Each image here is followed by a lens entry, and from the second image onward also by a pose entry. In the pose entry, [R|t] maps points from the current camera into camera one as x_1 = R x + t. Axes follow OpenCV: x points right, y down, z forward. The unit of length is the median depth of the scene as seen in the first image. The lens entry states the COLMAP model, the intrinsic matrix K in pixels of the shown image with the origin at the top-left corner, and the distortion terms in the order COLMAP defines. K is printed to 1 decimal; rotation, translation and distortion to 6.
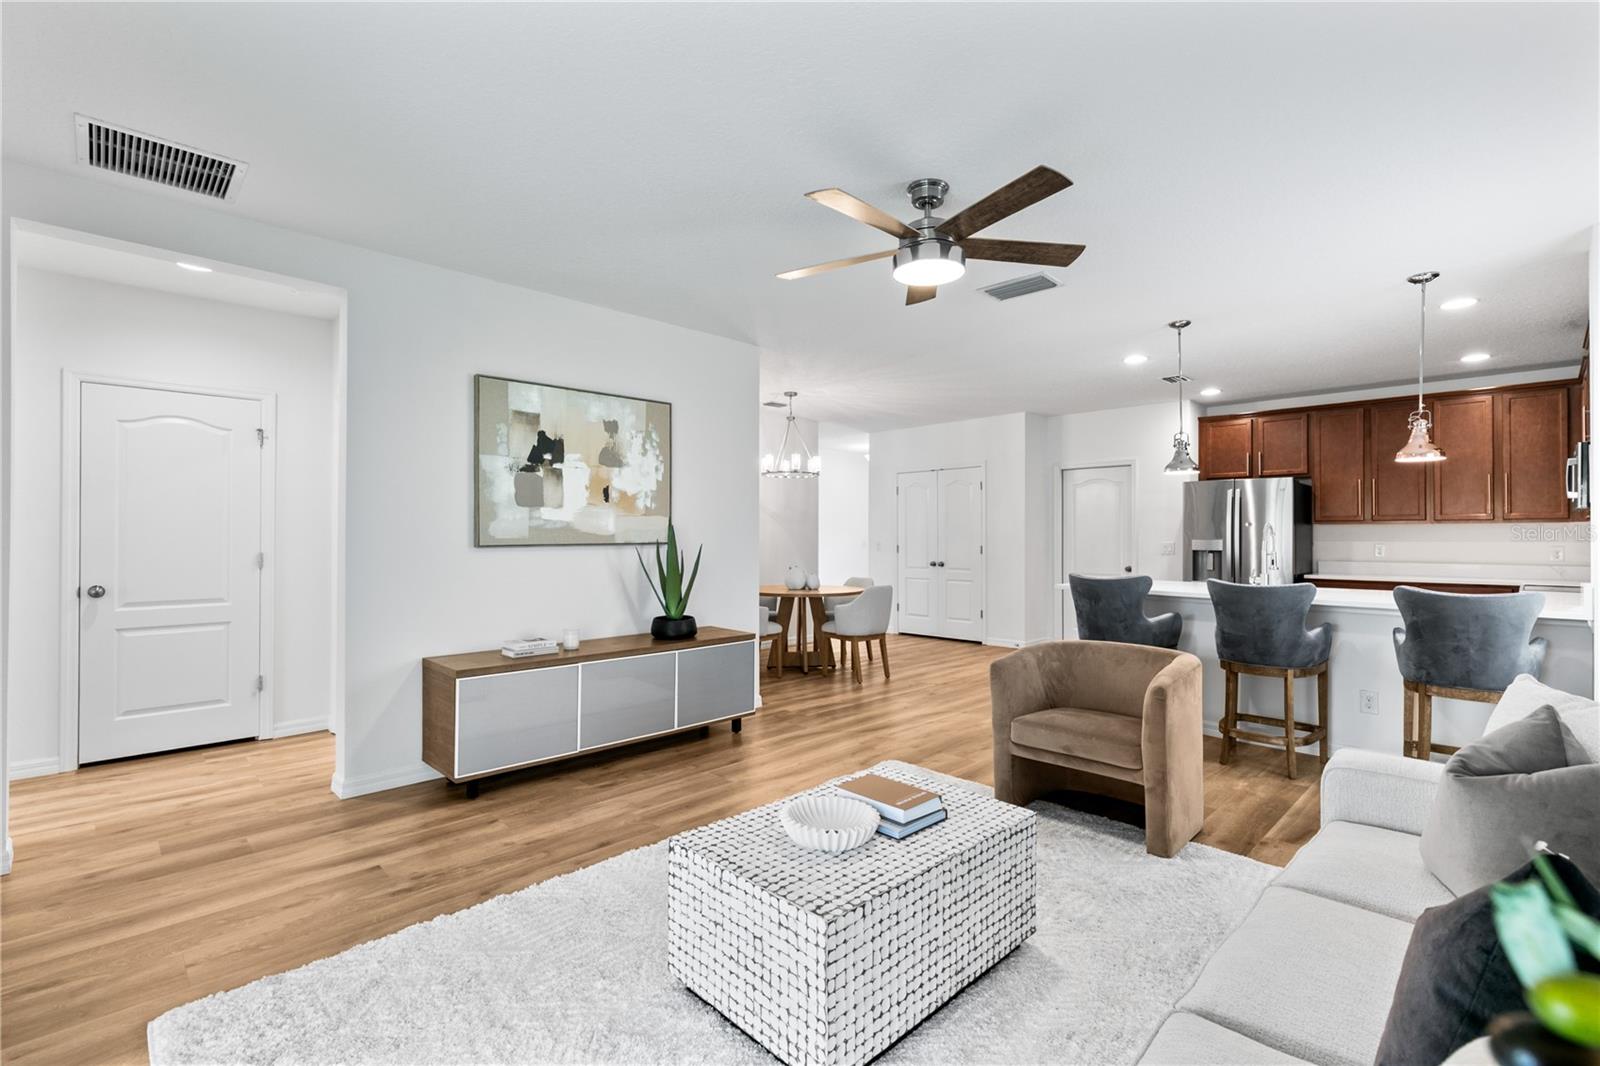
lens RADIAL K [[713.4, 0, 808.5], [0, 713.4, 533.7], [0, 0, 1]] dist [0.002701, 0.000350]
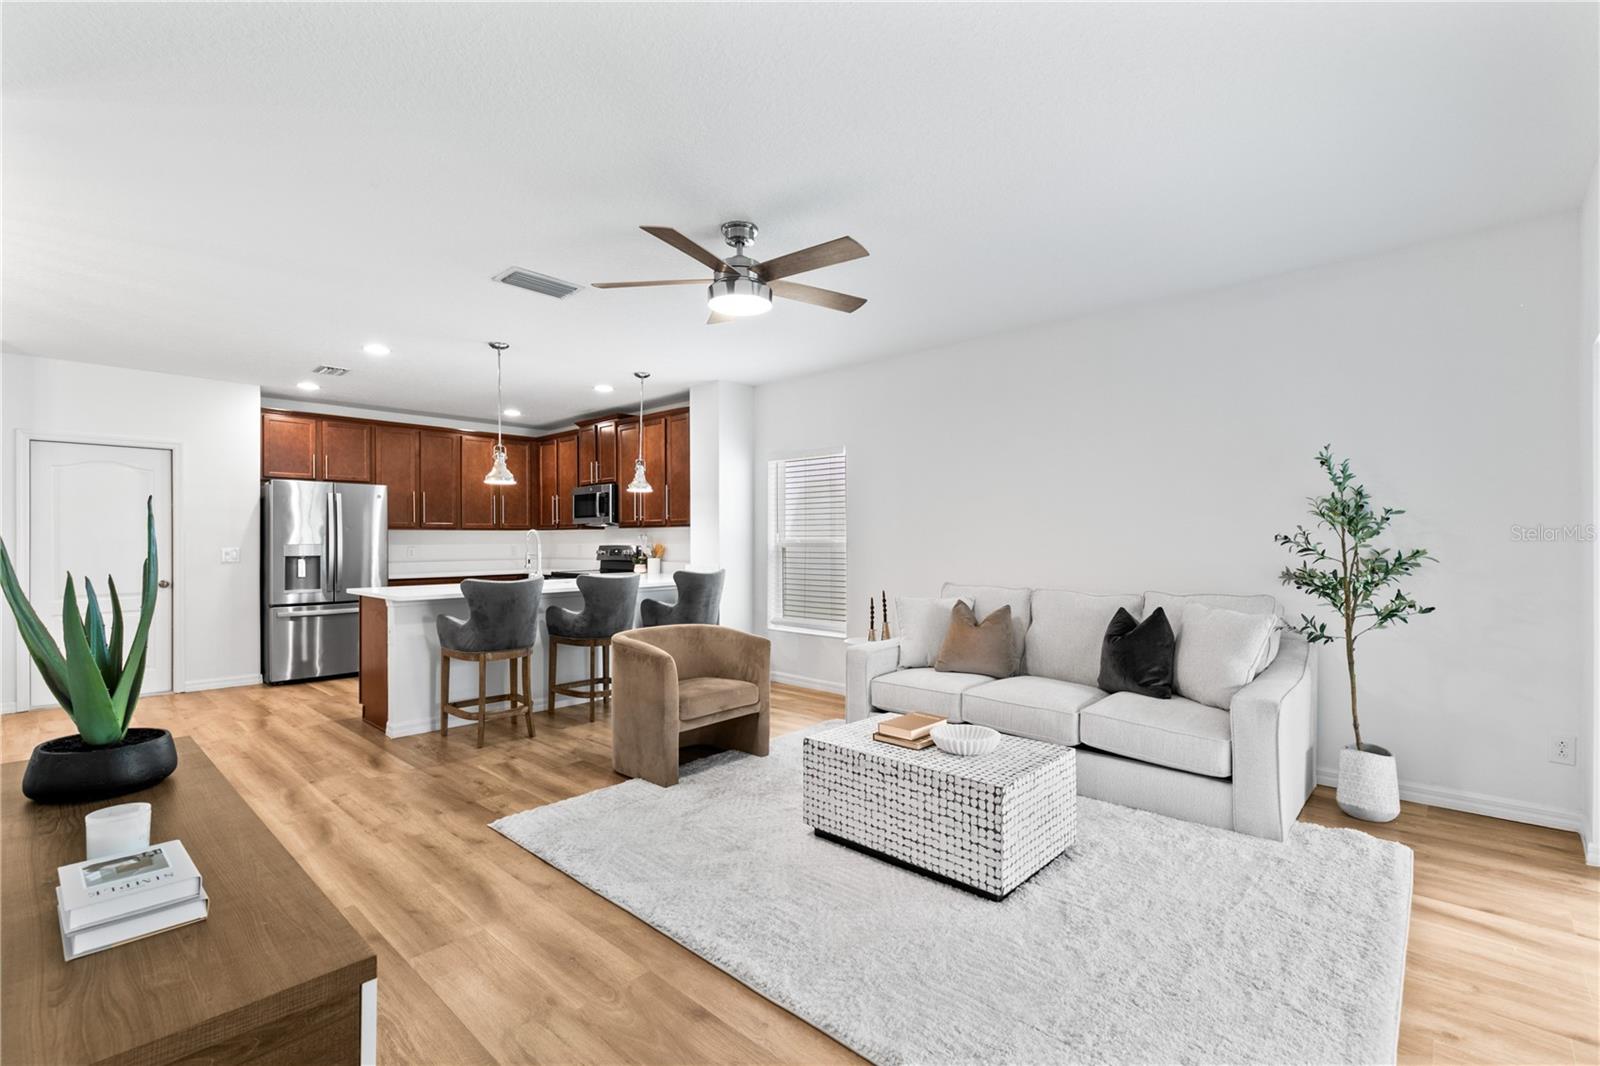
lens RADIAL K [[713.4, 0, 808.5], [0, 713.4, 533.7], [0, 0, 1]] dist [0.002701, 0.000350]
pose [[-0.047795, 0.006874, 0.998834, -0.593983], [-0.000699, 0.999976, -0.006915, 0.000740], [-0.998857, -0.001029, -0.047789, 0.584643]]
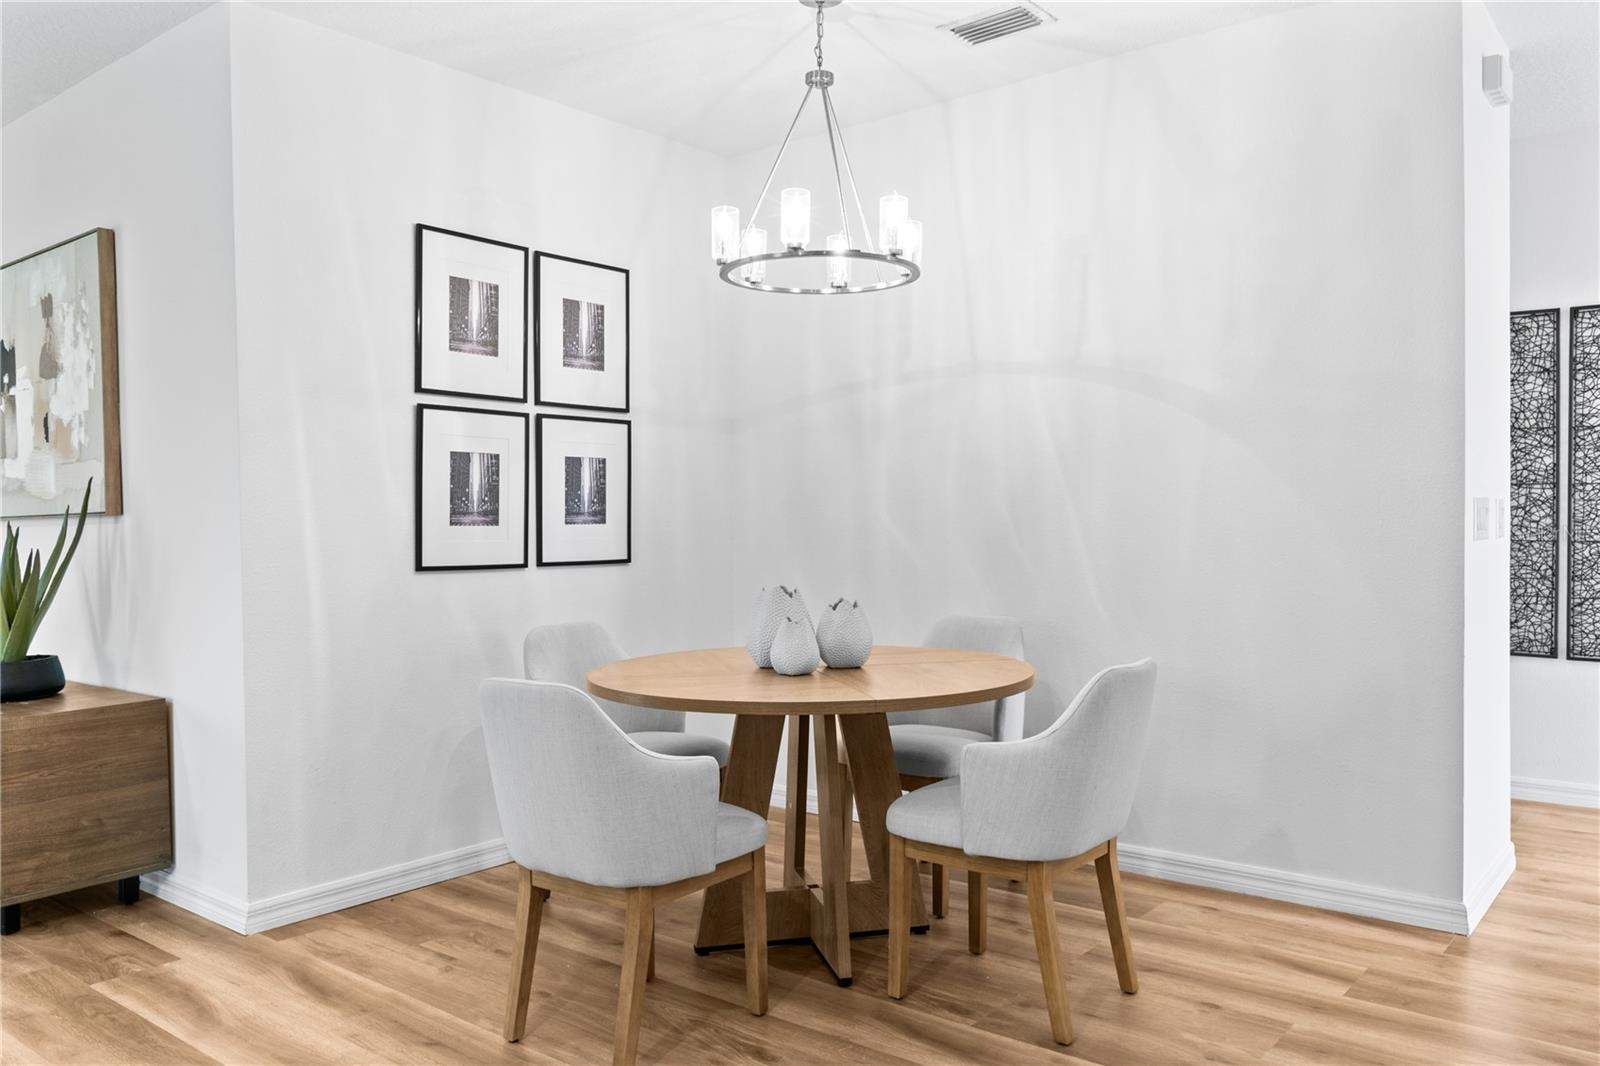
lens RADIAL K [[1216.6, 0, 805.8], [0, 1216.6, 540.4], [0, 0, 1]] dist [0.000775, 0.003035]
pose [[0.105972, 0.017879, -0.994208, 0.704110], [0.016834, 0.999663, 0.019772, 0.023924], [0.994227, -0.018832, 0.105635, 1.406192]]
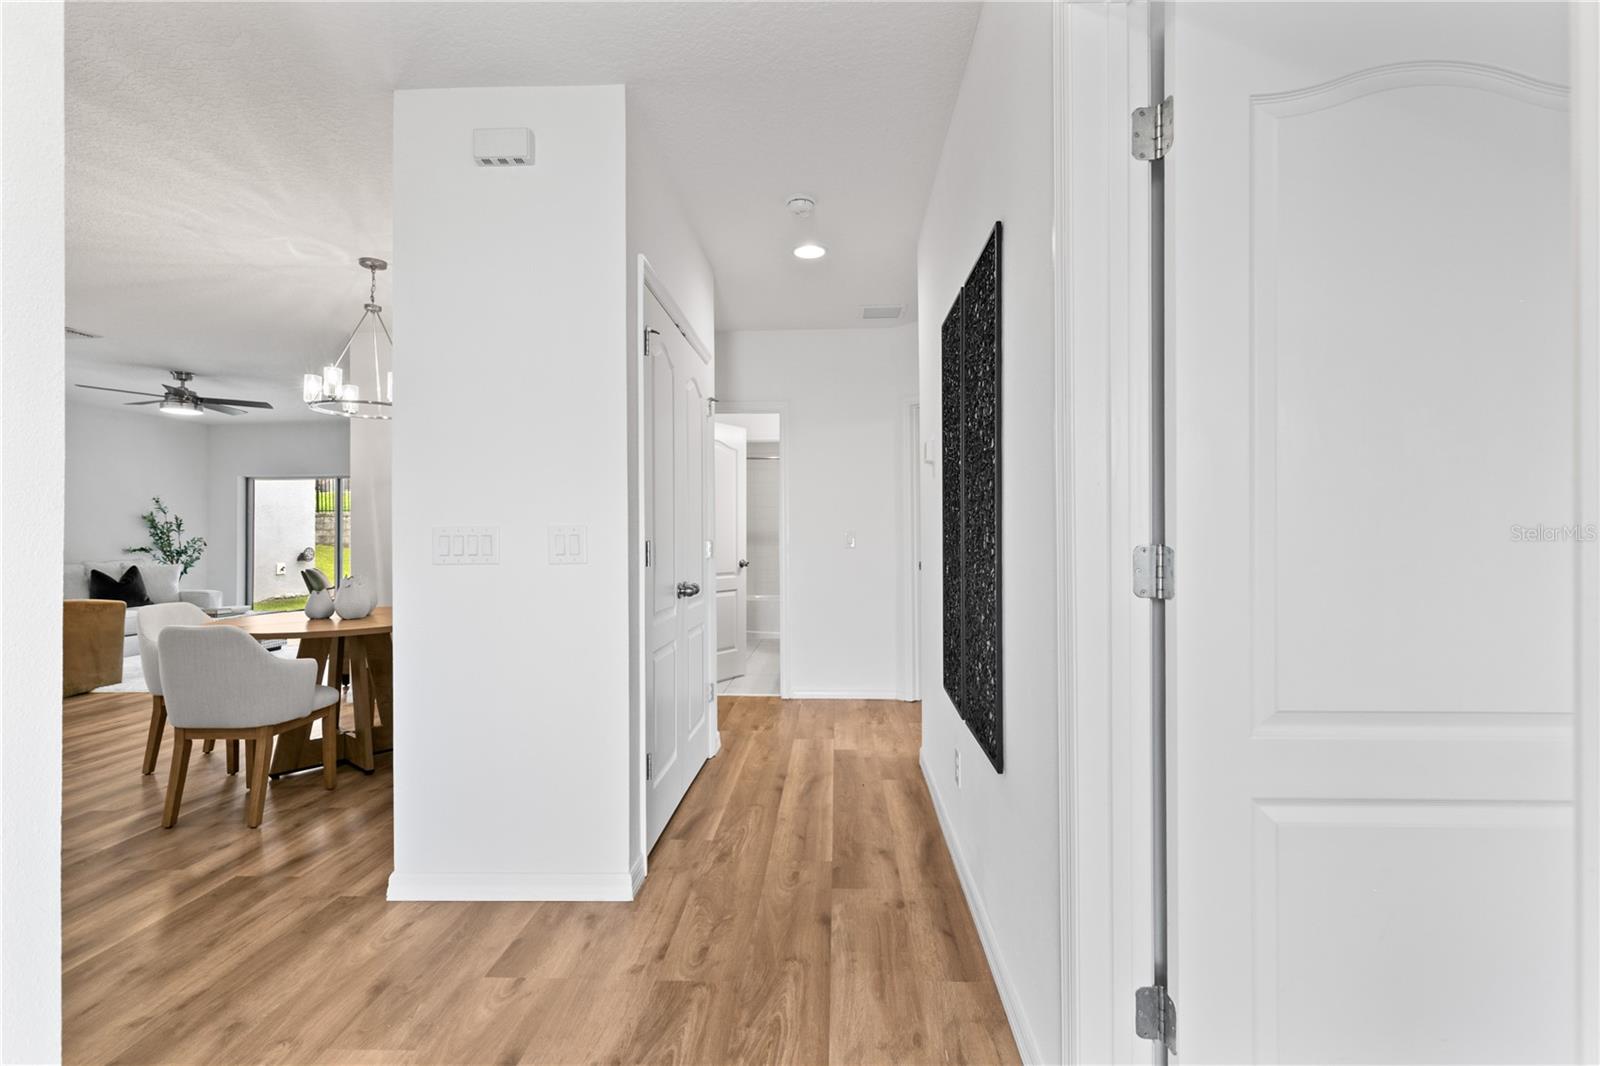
lens RADIAL K [[721.0, 0, 805.5], [0, 721.0, 524.8], [0, 0, 1]] dist [0.007032, 0.000408]
pose [[-0.739120, -0.005153, -0.673554, 0.156710], [0.010902, 0.999748, -0.019611, 0.031028], [0.673485, -0.021838, -0.738878, 2.446358]]
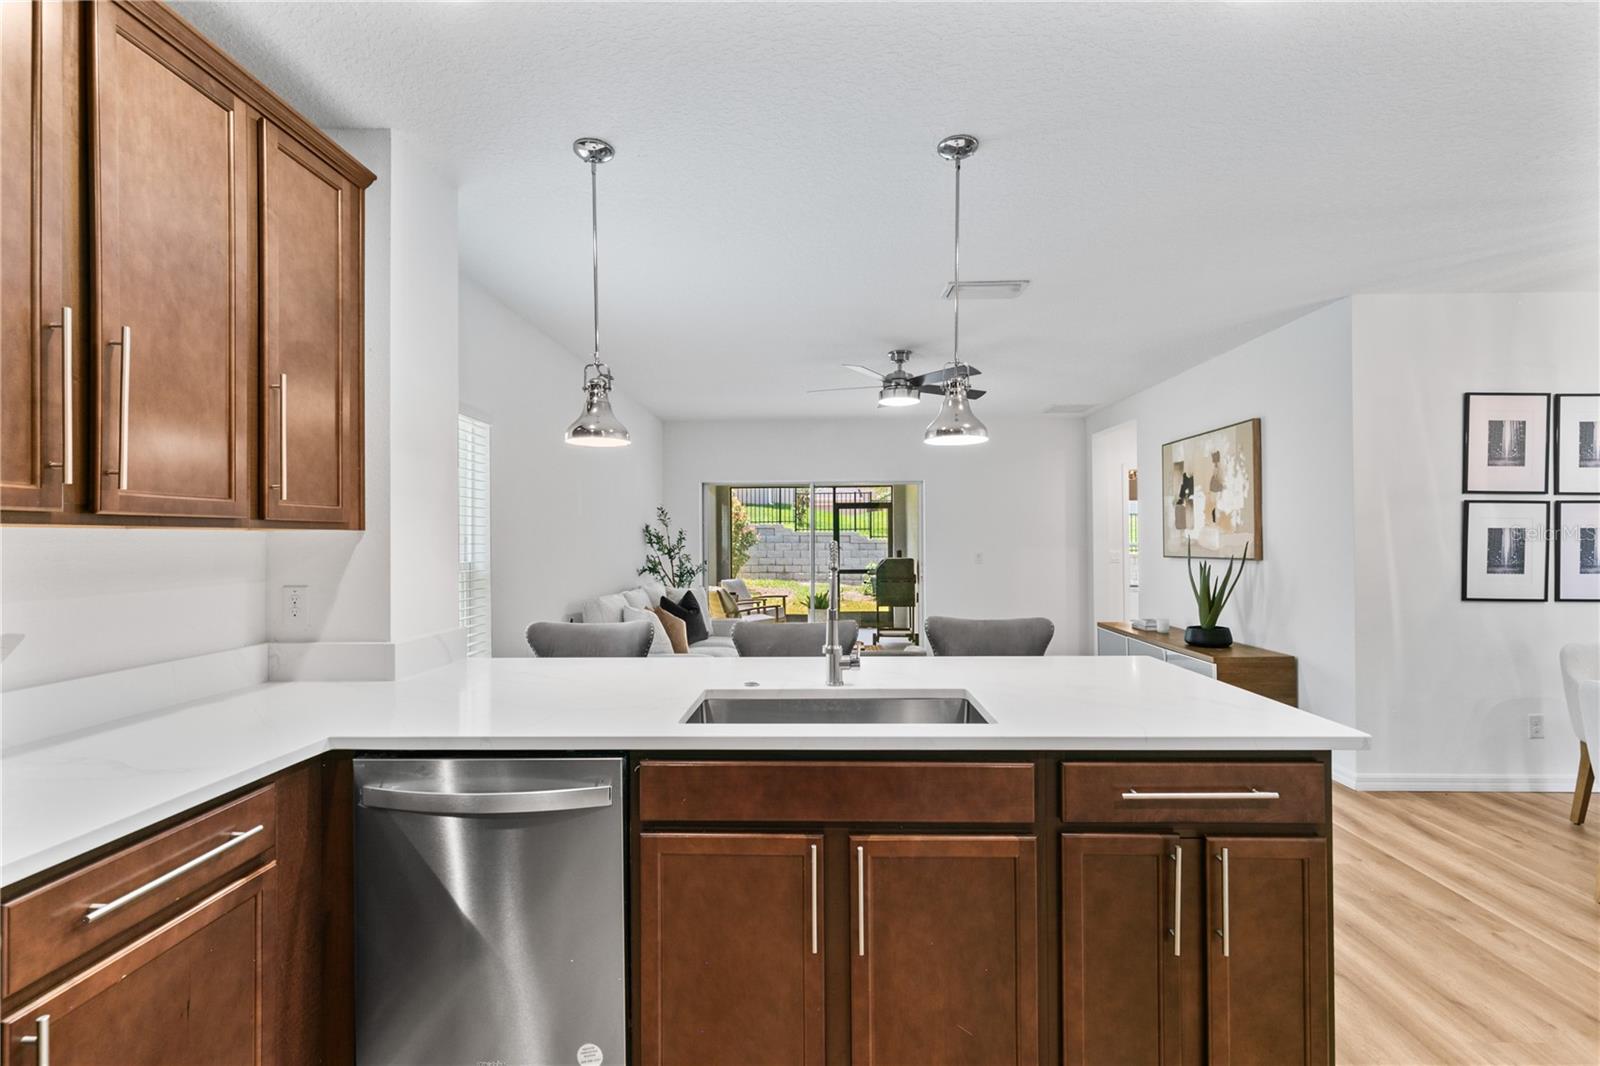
lens RADIAL K [[713.4, 0, 808.5], [0, 713.4, 533.7], [0, 0, 1]] dist [0.002701, 0.000350]
pose [[-0.718442, -0.004534, -0.695572, 0.955380], [0.005482, 0.999911, -0.012181, -0.013868], [0.695565, -0.012565, -0.718353, 1.295731]]
